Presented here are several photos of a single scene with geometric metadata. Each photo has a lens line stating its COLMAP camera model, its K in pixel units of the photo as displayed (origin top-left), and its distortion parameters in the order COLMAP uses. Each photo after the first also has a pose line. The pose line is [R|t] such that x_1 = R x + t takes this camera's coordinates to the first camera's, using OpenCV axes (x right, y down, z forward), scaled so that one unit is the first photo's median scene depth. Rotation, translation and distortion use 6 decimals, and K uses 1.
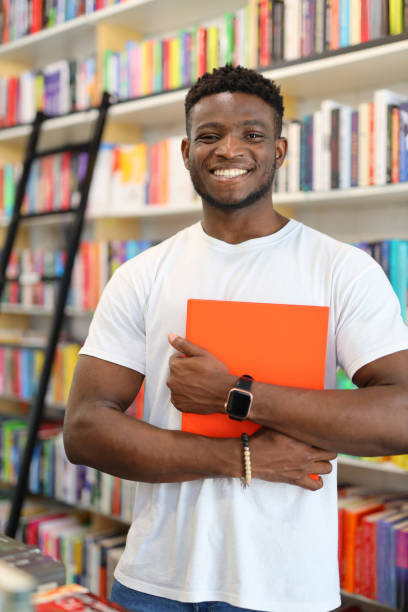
lens RADIAL K [[825.9, 0, 204.0], [0, 825.9, 306.0], [0, 0, 1]] dist [-0.013603, -0.052637]
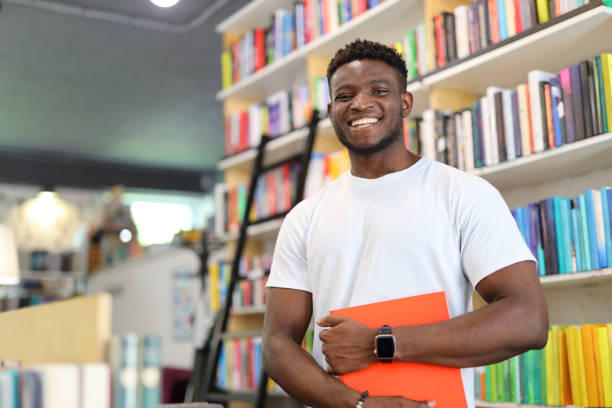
lens RADIAL K [[825.9, 0, 306.0], [0, 825.9, 204.0], [0, 0, 1]] dist [-0.013603, -0.052637]
pose [[0.977173, -0.073084, -0.199480, 0.168515], [0.033201, 0.979963, -0.196395, 0.182474], [0.209836, 0.185289, 0.960019, -0.174688]]
